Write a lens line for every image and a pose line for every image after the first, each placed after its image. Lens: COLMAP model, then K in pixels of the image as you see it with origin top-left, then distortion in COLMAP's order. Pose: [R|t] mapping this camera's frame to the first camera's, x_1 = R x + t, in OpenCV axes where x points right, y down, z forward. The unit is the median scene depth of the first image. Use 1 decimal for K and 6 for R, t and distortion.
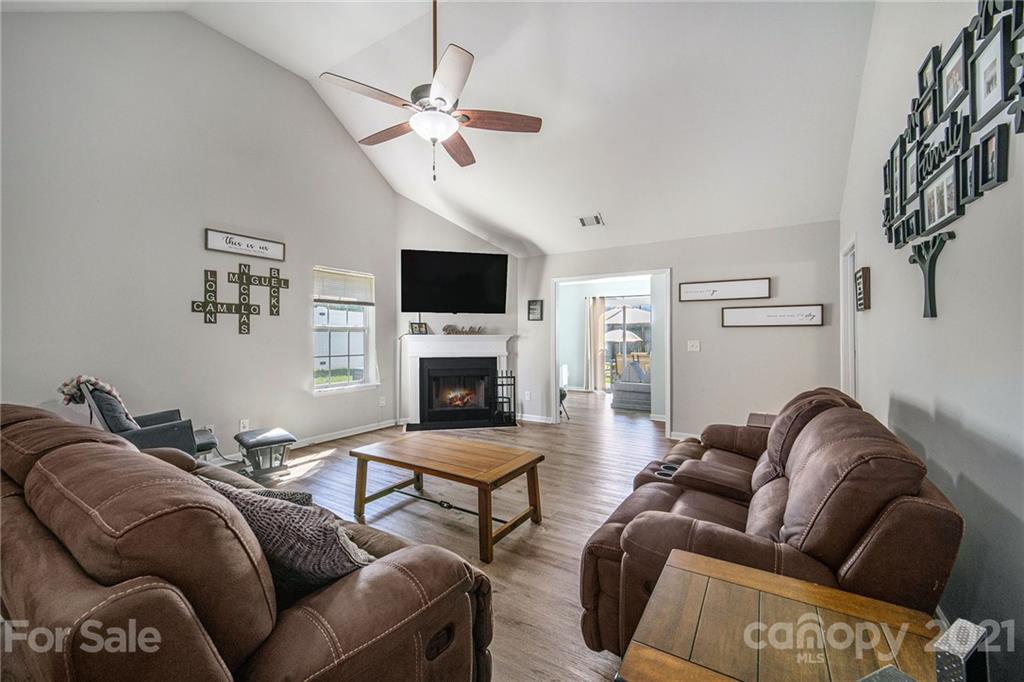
lens RADIAL K [[412.0, 0, 508.5], [0, 412.0, 326.9], [0, 0, 1]] dist [0.001195, -0.001135]
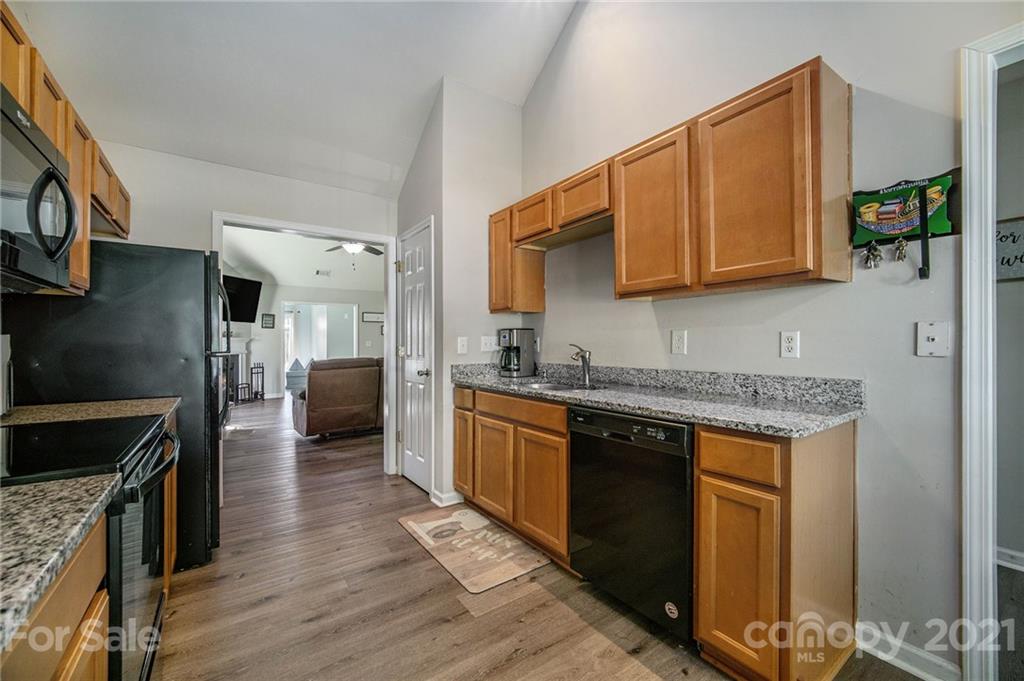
lens RADIAL K [[412.0, 0, 516.2], [0, 412.0, 338.2], [0, 0, 1]] dist [0.001195, -0.001135]
pose [[0.375907, 0.008174, 0.926622, -0.950323], [-0.015640, 0.999875, -0.002476, 0.009478], [-0.926526, -0.013561, 0.375987, -0.350815]]
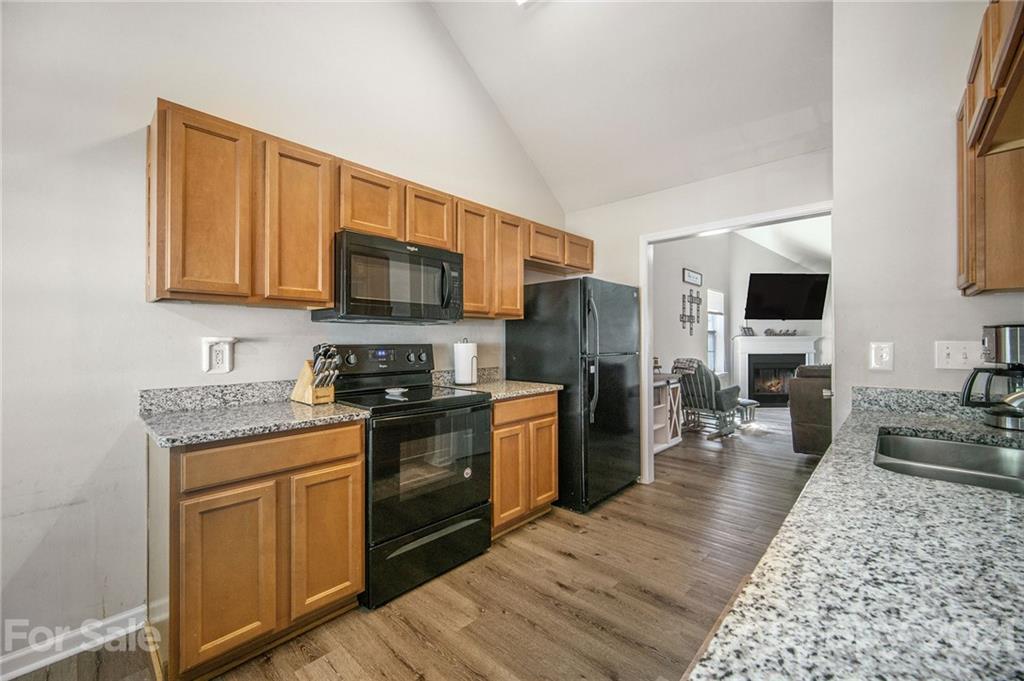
lens RADIAL K [[412.0, 0, 494.3], [0, 412.0, 337.9], [0, 0, 1]] dist [0.001195, -0.001135]
pose [[0.979936, 0.000186, -0.199310, -0.729294], [0.003238, 0.999853, 0.016851, -0.000942], [0.199284, -0.017158, 0.979792, -0.448490]]
